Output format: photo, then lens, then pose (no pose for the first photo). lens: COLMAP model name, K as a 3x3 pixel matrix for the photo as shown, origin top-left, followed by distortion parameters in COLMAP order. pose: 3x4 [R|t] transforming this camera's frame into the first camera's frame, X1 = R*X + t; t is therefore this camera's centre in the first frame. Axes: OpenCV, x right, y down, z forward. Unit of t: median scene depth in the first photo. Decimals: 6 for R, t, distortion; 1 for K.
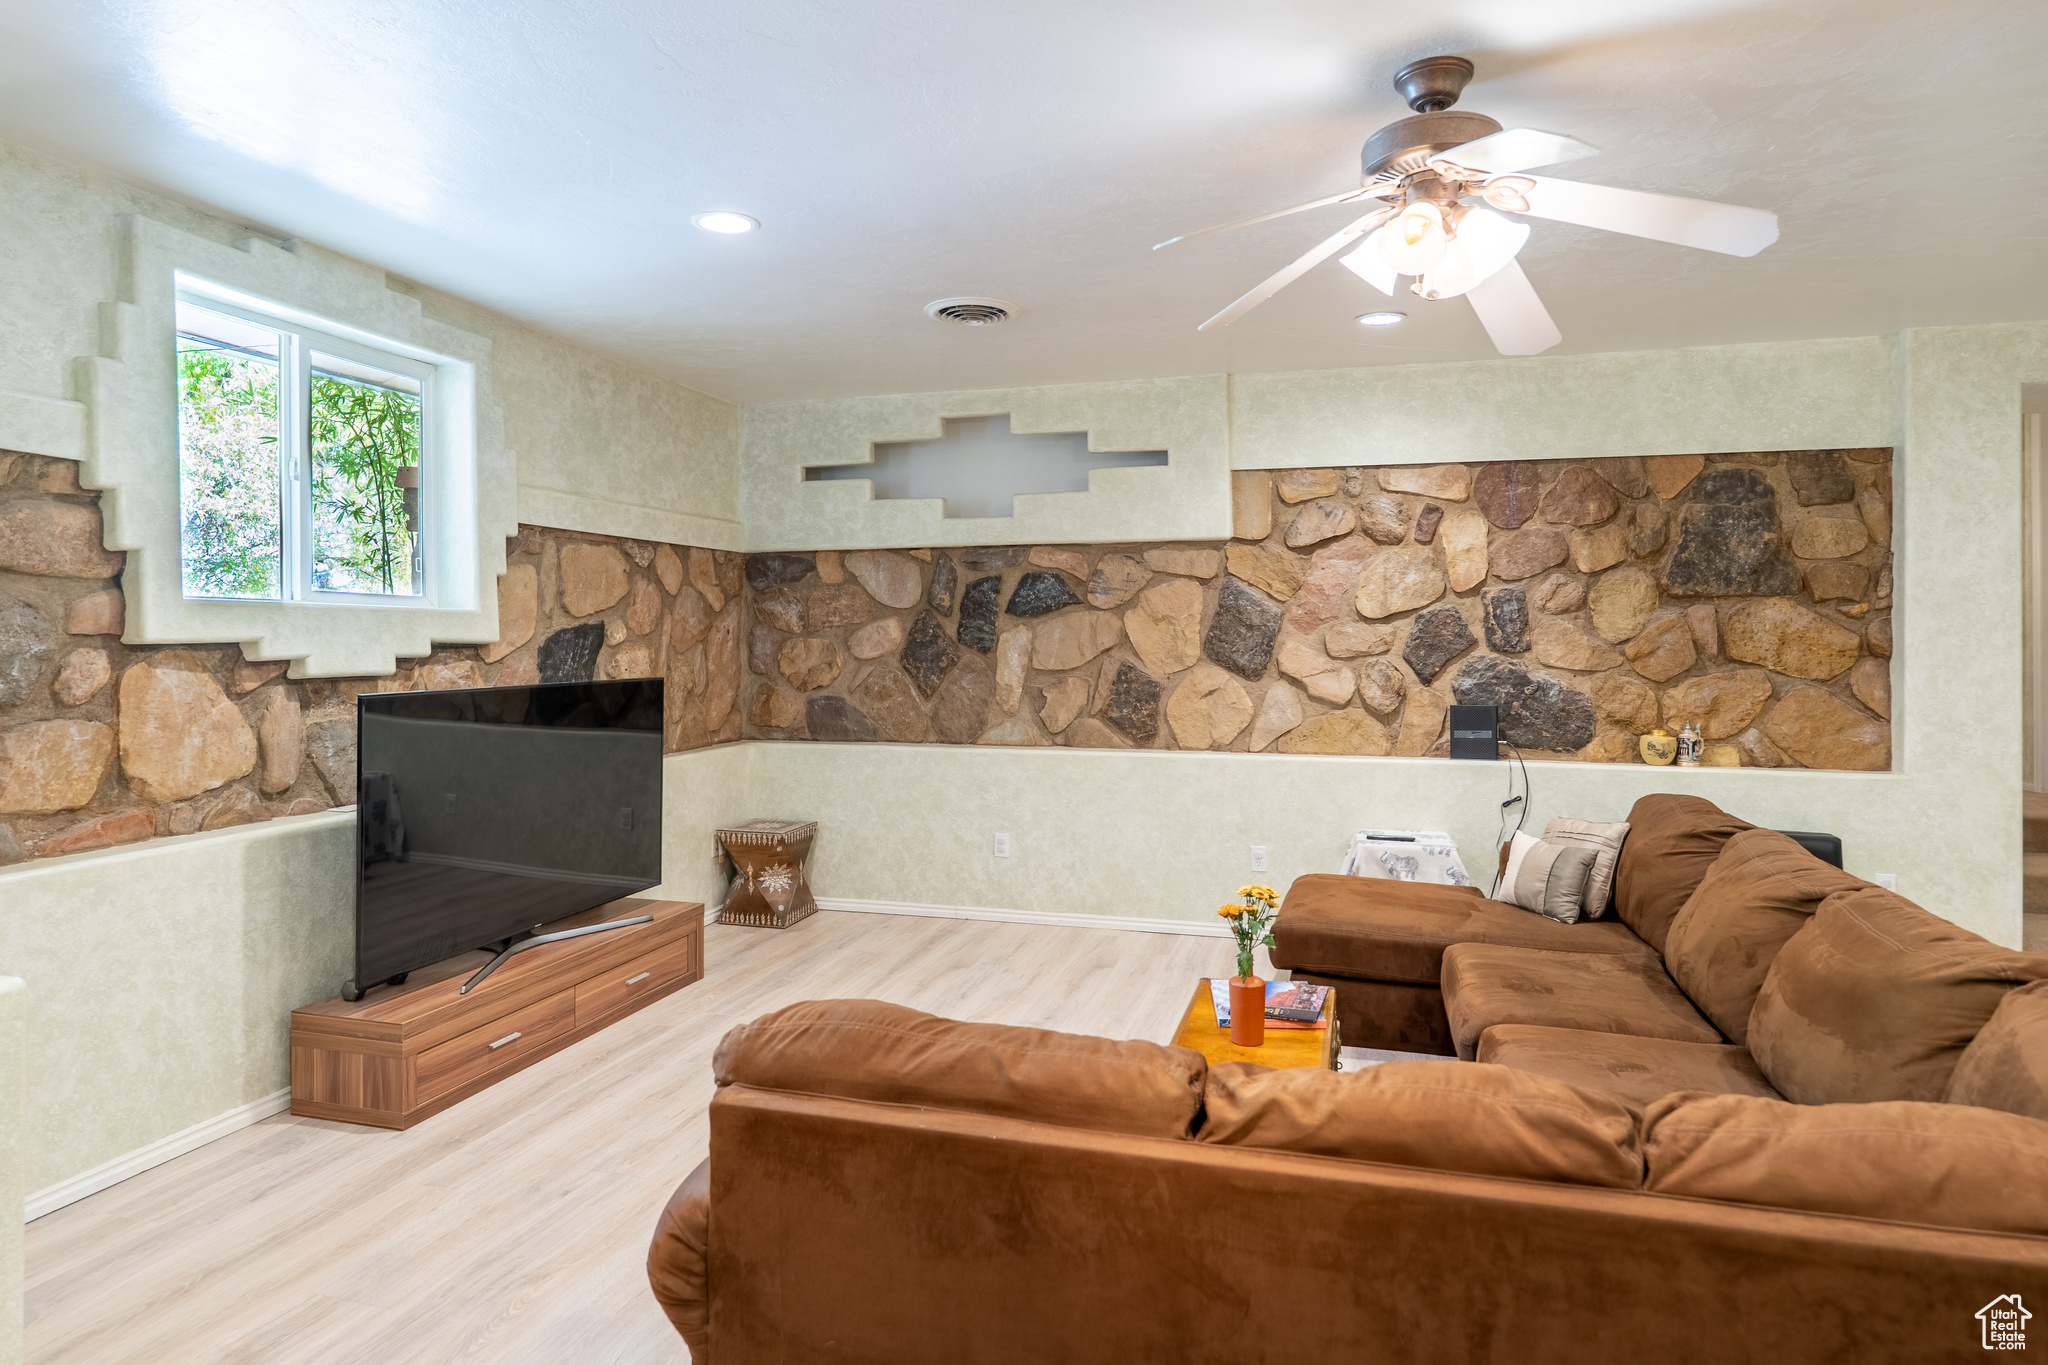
lens RADIAL K [[1152.3, 0, 1020.0], [0, 1152.3, 661.6], [0, 0, 1]] dist [-0.004681, 0.000187]
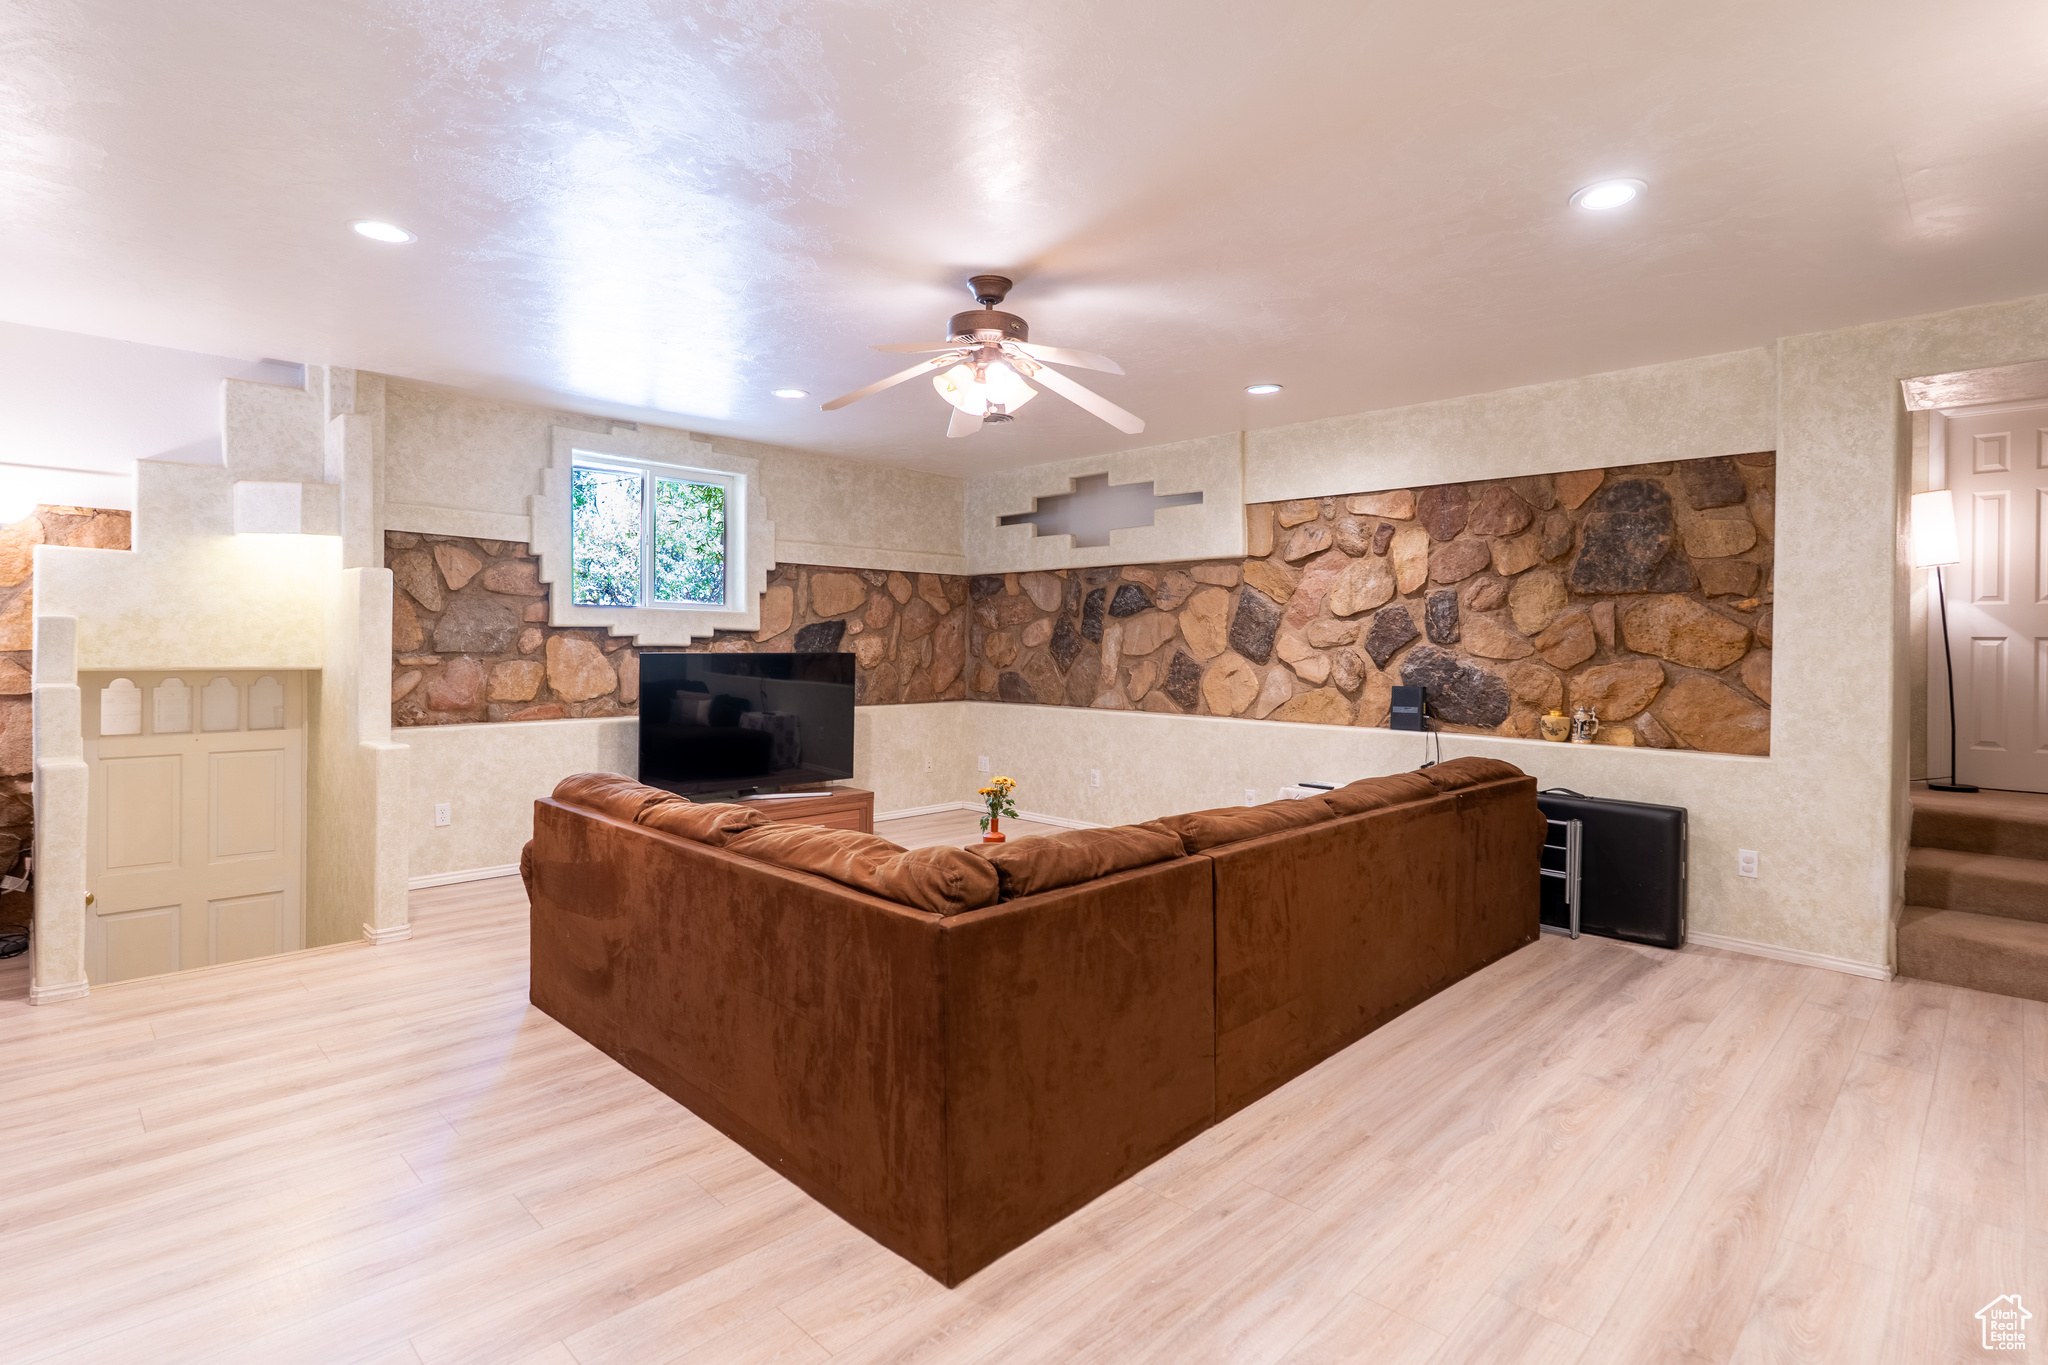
lens RADIAL K [[993.2, 0, 1025.2], [0, 993.2, 675.2], [0, 0, 1]] dist [-0.004248, -0.000196]
pose [[0.877222, 0.023596, -0.479505, 0.564585], [-0.019891, 0.999720, 0.012805, 0.021590], [0.479673, -0.001695, 0.877446, -0.127537]]
